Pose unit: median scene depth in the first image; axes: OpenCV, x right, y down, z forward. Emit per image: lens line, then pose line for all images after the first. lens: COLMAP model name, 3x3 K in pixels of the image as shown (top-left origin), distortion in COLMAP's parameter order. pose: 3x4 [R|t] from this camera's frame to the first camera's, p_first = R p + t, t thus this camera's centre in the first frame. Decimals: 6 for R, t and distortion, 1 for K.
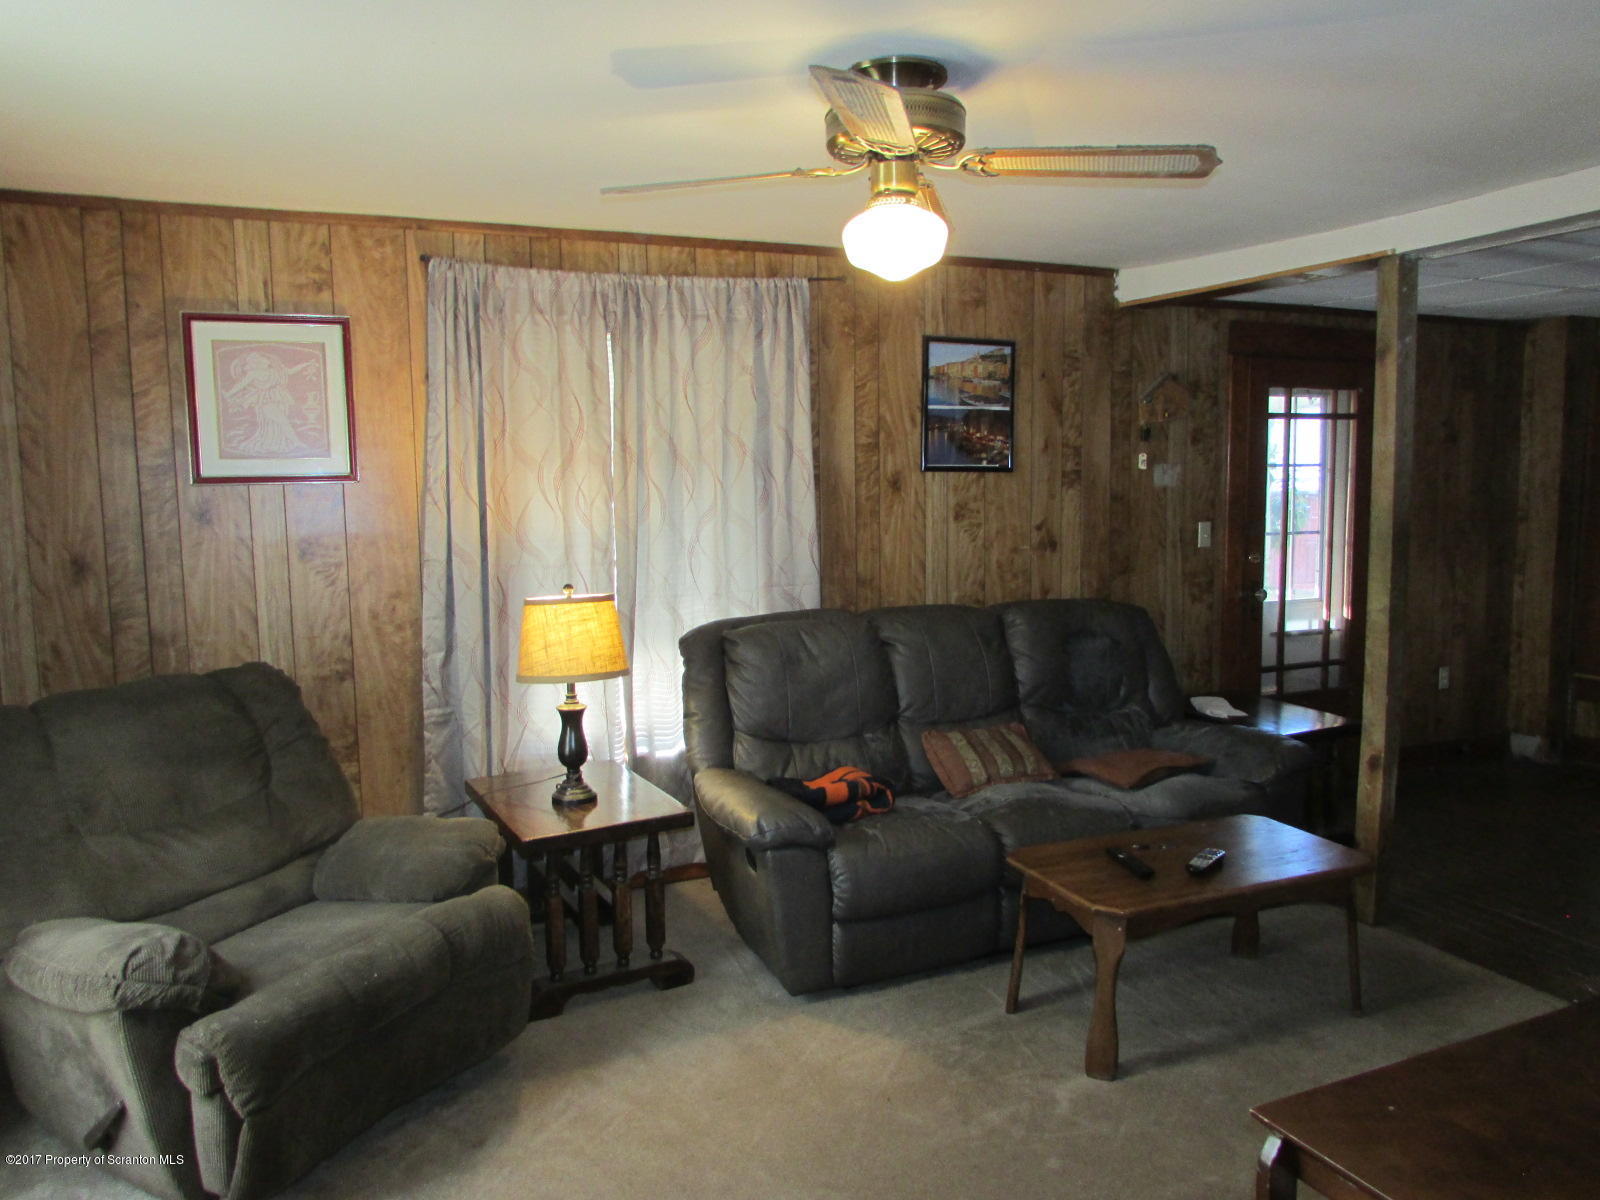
lens RADIAL K [[1122.7, 0, 801.4], [0, 1122.7, 596.9], [0, 0, 1]] dist [-0.002020, -0.002269]
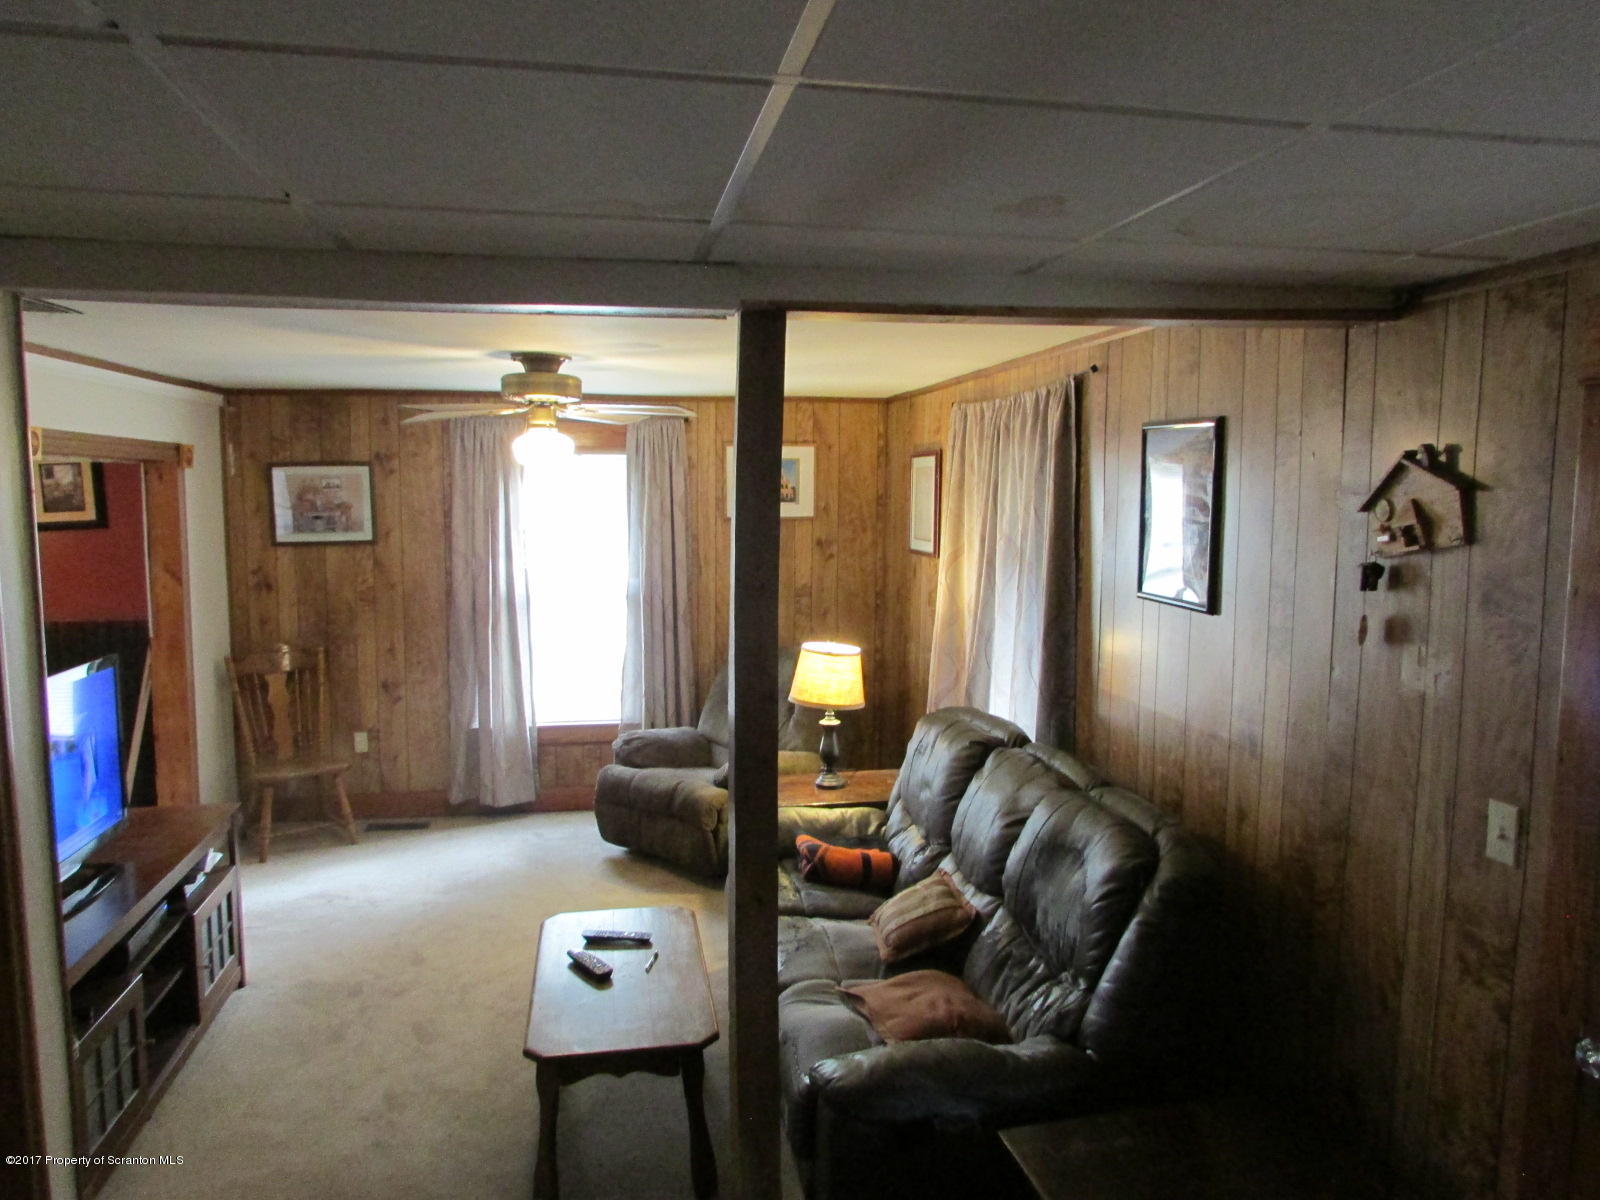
lens RADIAL K [[1122.7, 0, 798.7], [0, 1122.7, 600.7], [0, 0, 1]] dist [-0.002020, -0.002269]
pose [[-0.213509, 0.108128, -0.970939, 0.808156], [-0.111432, 0.984674, 0.134161, -0.166414], [0.970565, 0.136839, -0.198188, 0.827730]]
